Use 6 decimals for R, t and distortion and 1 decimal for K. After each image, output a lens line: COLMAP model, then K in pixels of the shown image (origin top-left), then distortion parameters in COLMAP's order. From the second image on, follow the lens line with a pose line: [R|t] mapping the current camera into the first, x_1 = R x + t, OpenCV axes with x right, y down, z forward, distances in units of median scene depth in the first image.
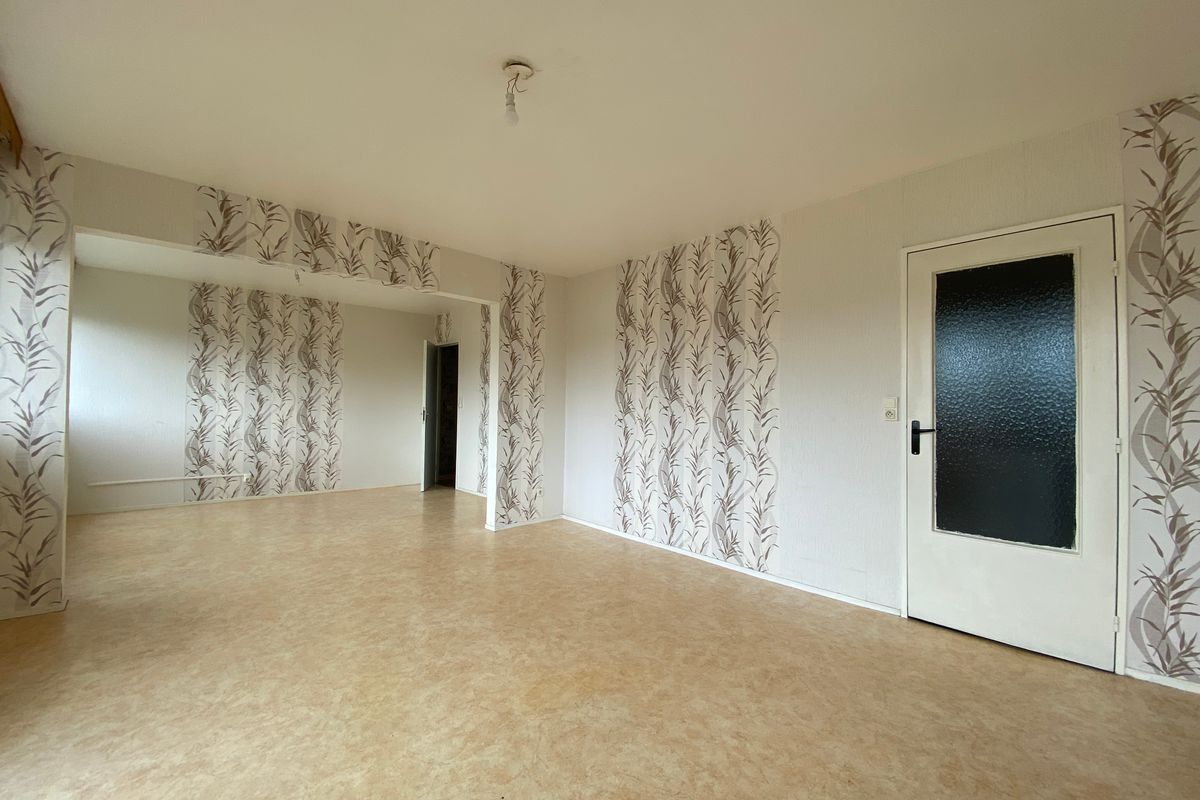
lens RADIAL K [[496.5, 0, 595.7], [0, 496.5, 399.7], [0, 0, 1]] dist [0.003414, -0.004464]
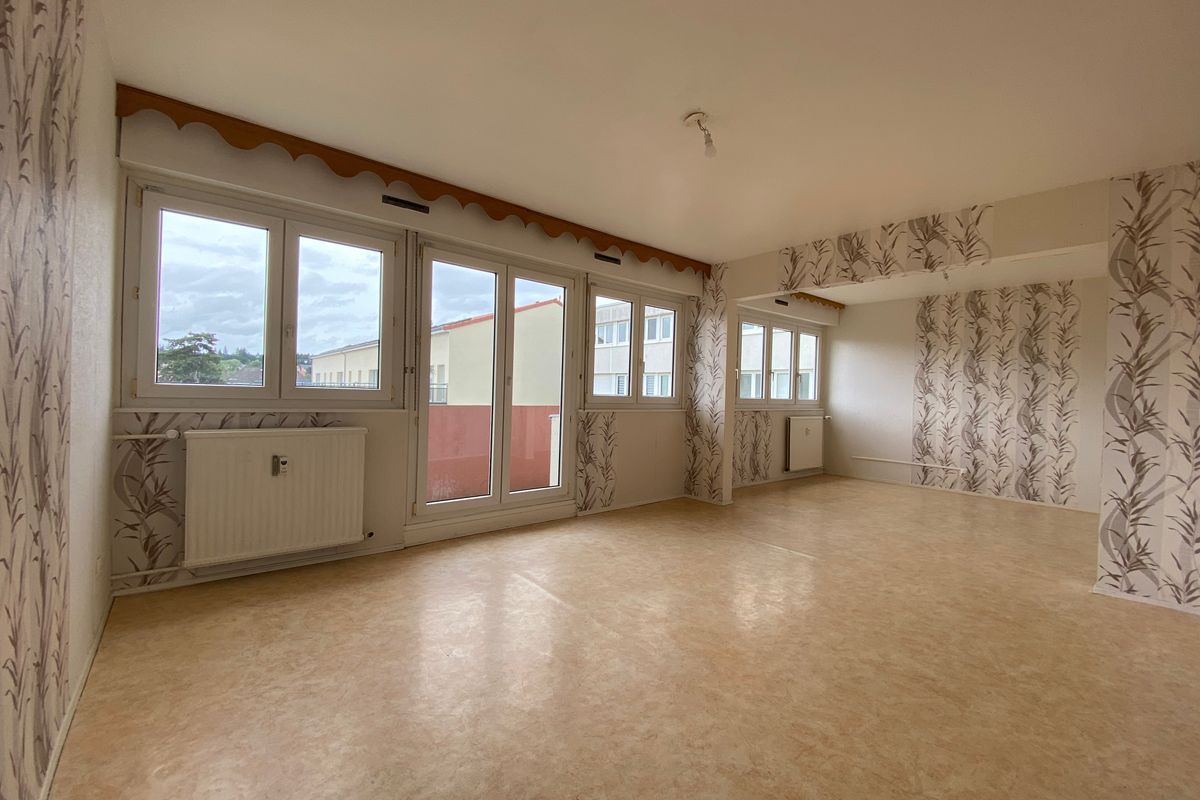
lens RADIAL K [[496.5, 0, 598.5], [0, 496.5, 402.9], [0, 0, 1]] dist [0.003414, -0.004464]
pose [[-0.072316, 0.003565, -0.997375, 0.407134], [-0.011383, 0.999926, 0.004399, 0.014893], [0.997317, 0.011671, -0.072270, 0.318058]]
